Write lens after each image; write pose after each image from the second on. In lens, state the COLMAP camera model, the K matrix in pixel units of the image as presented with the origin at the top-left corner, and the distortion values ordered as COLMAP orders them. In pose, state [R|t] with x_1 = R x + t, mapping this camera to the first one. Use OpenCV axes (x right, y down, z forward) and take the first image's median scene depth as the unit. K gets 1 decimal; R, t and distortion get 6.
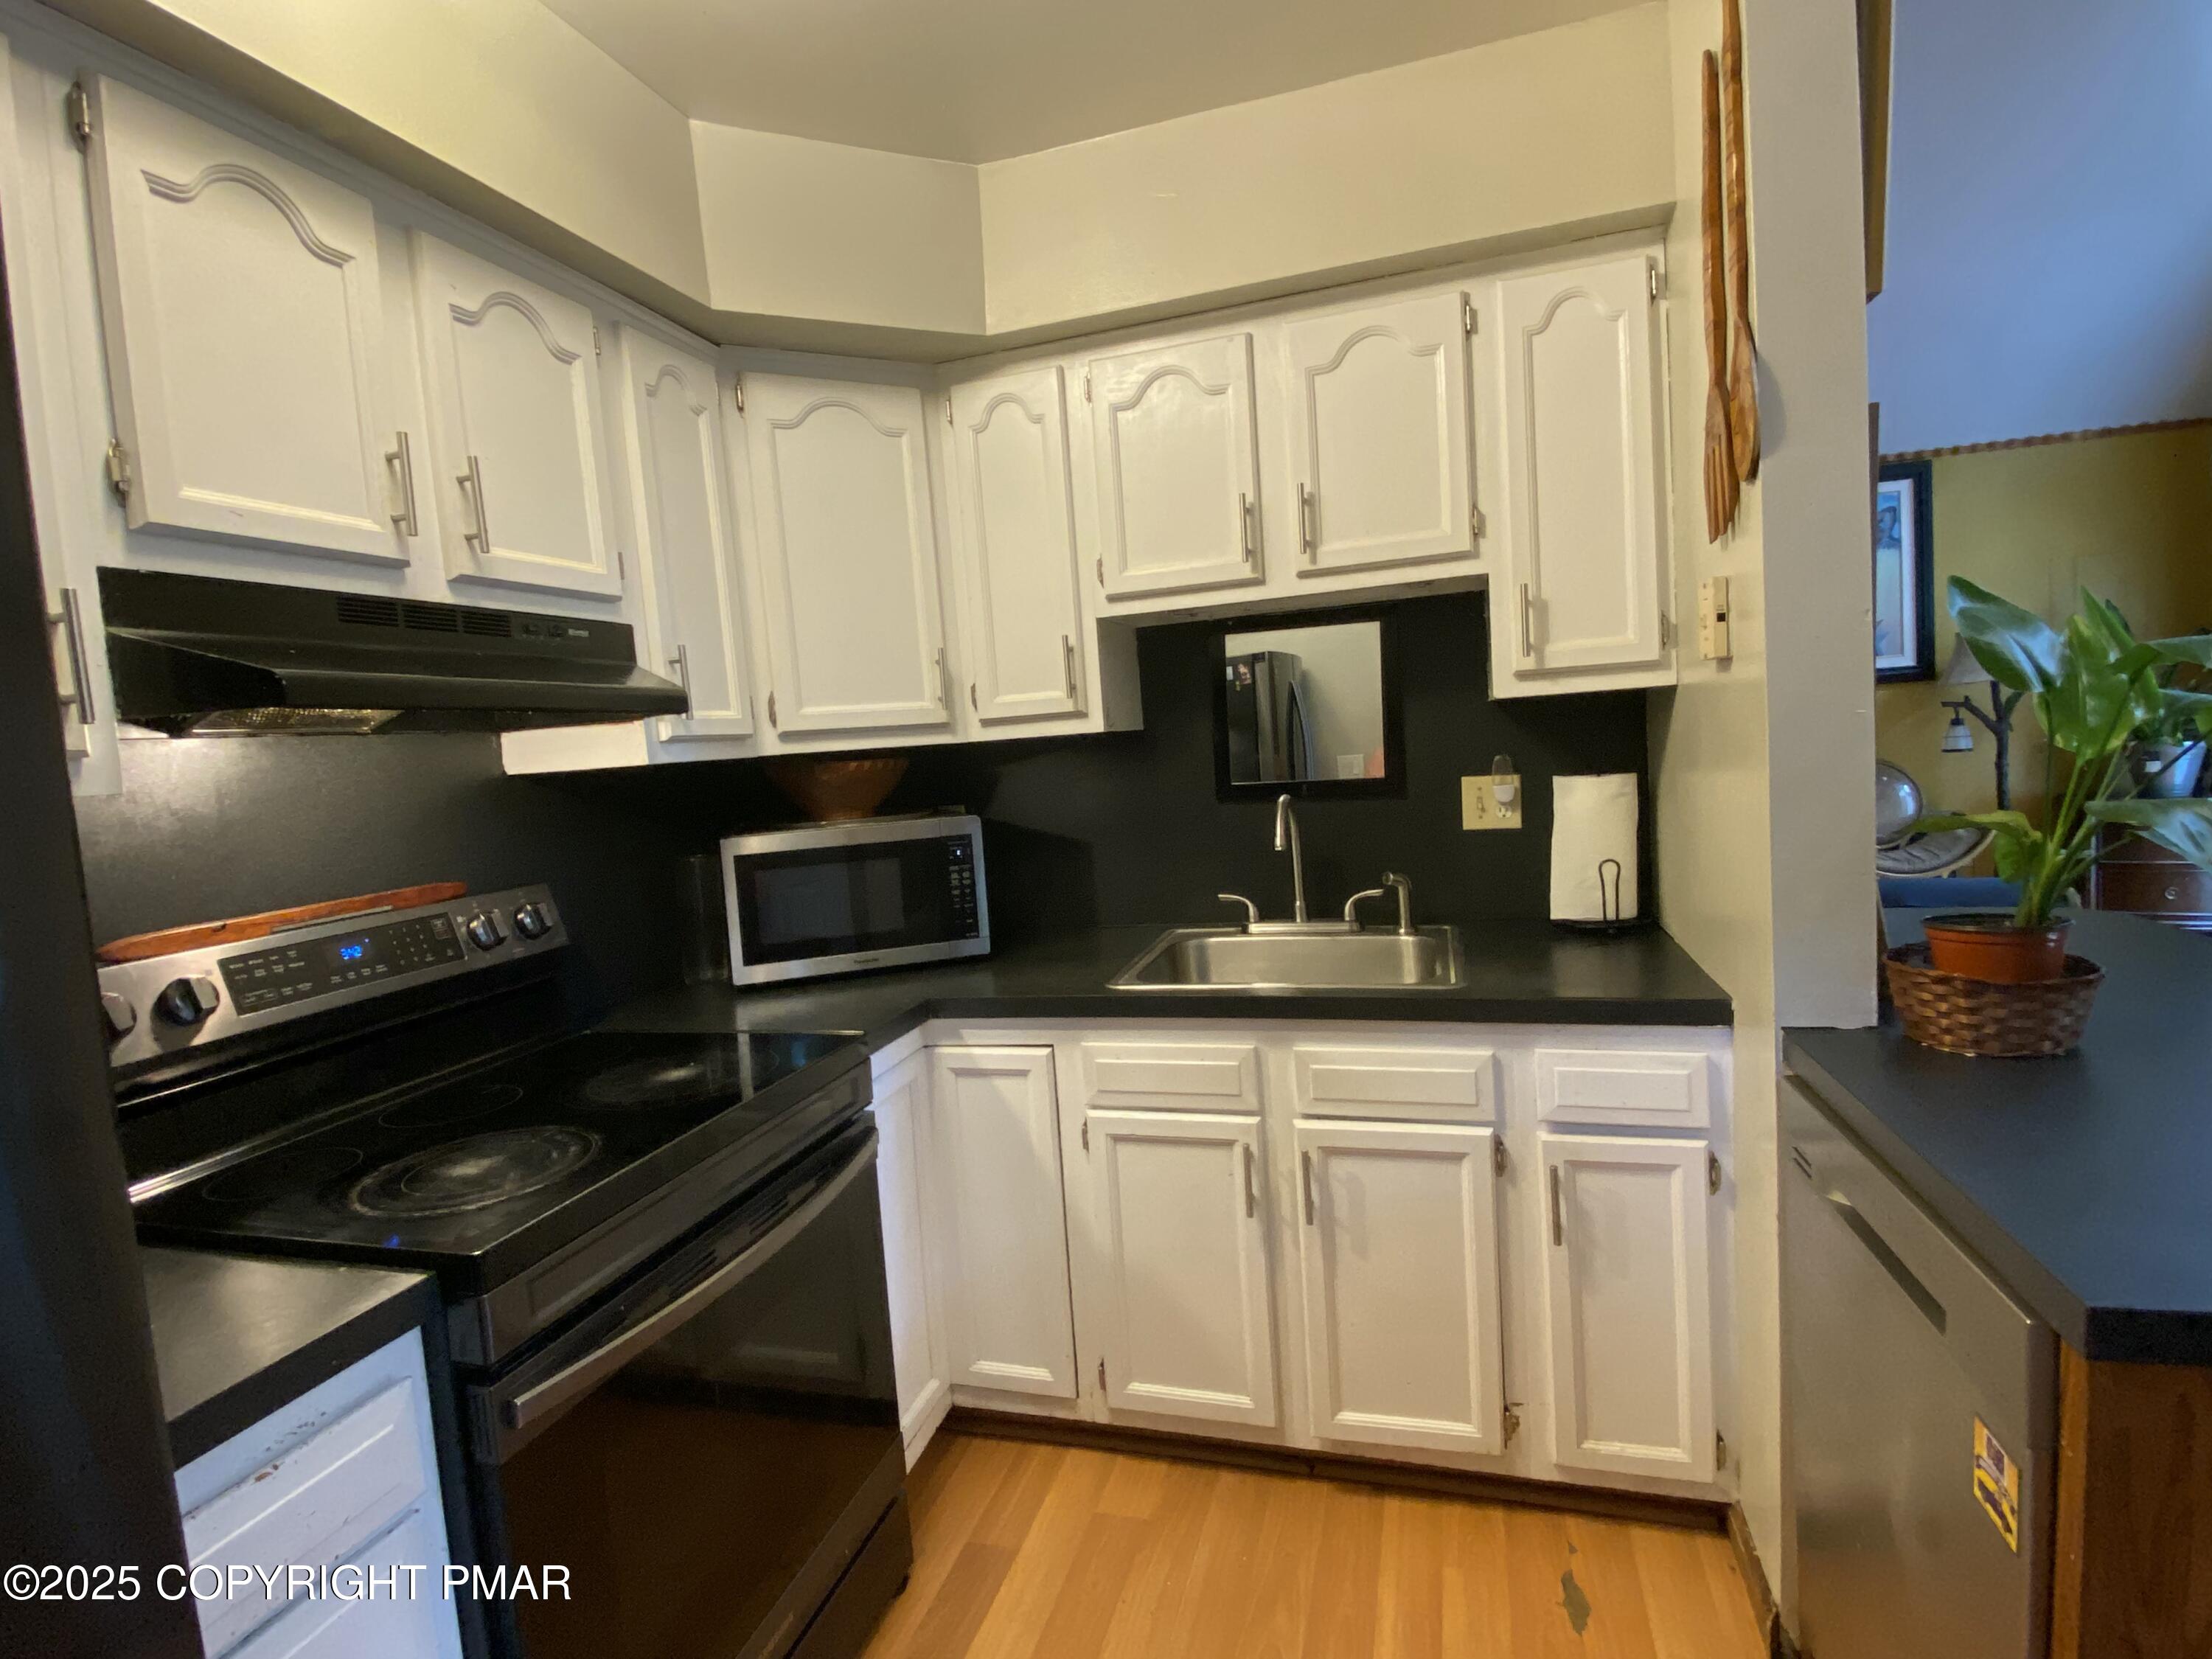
lens RADIAL K [[1103.0, 0, 1106.0], [0, 1103.0, 829.5], [0, 0, 1]] dist [0.024652, -0.029936]
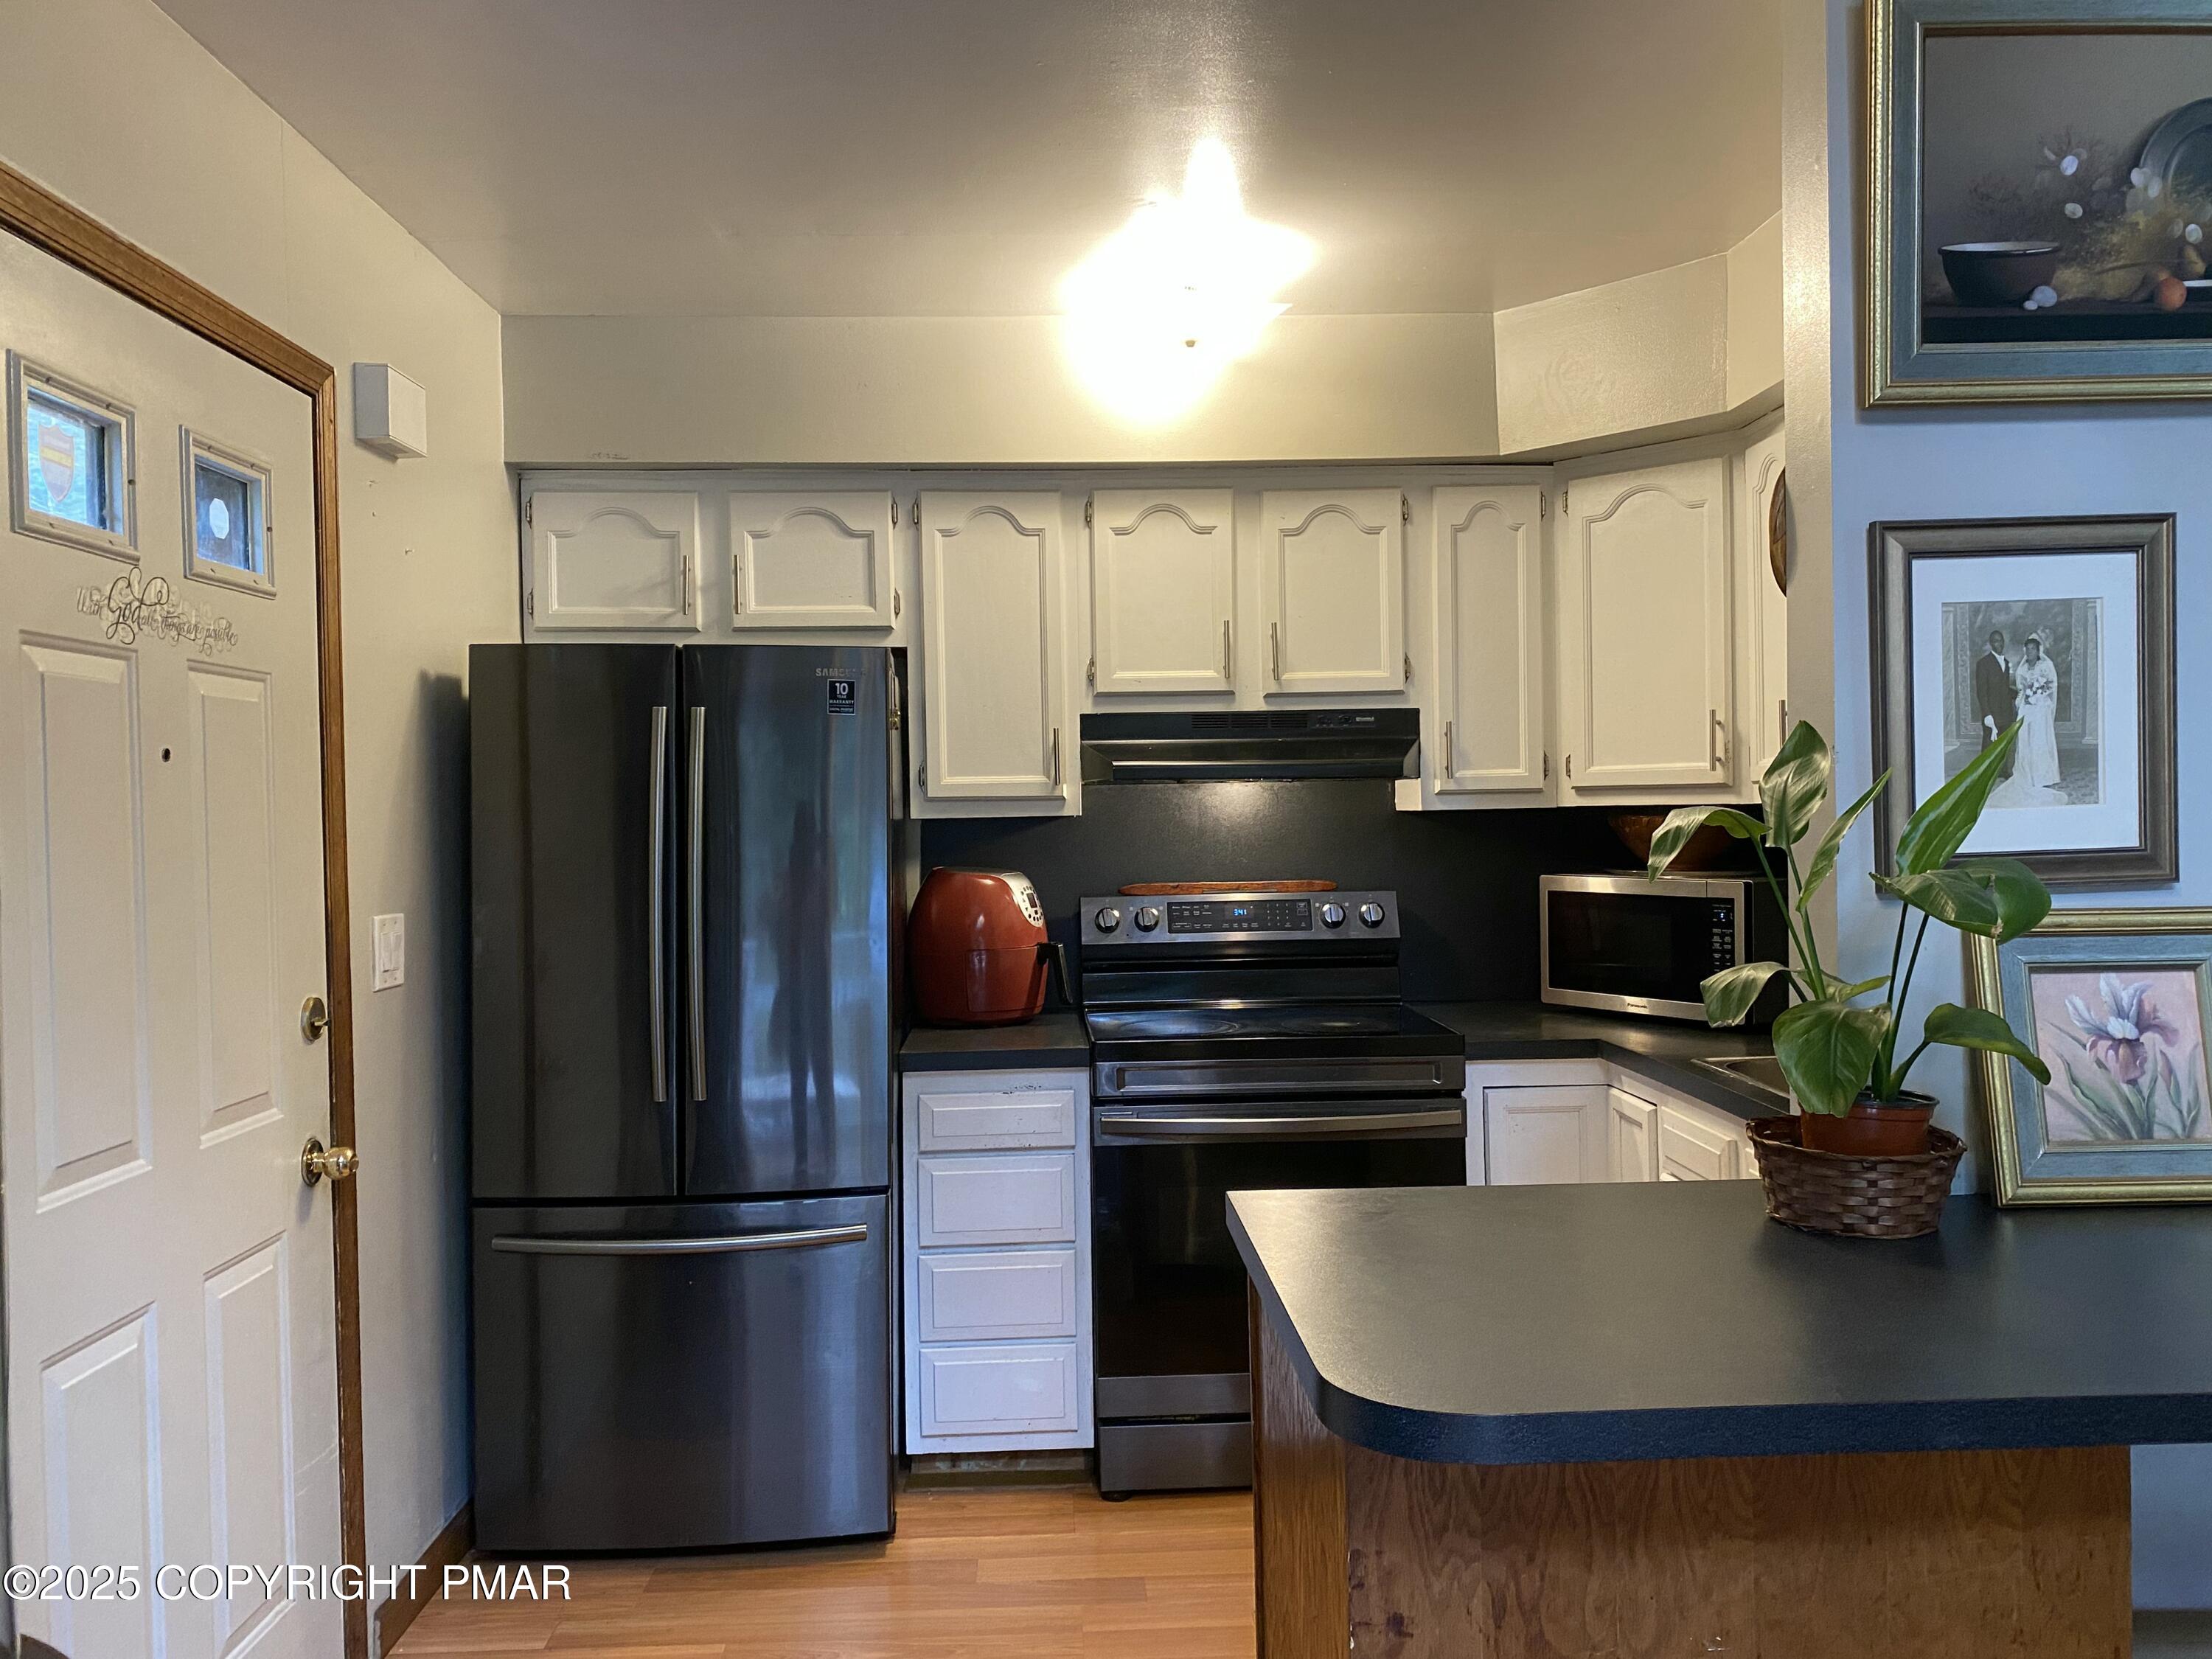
lens RADIAL K [[1640.7, 0, 1106.0], [0, 1640.7, 829.5], [0, 0, 1]] dist [-0.005303, -0.001934]
pose [[0.256624, 0.069130, -0.964036, 1.424259], [-0.081542, 0.995431, 0.049675, -0.105145], [0.963066, 0.065861, 0.261088, 0.113201]]
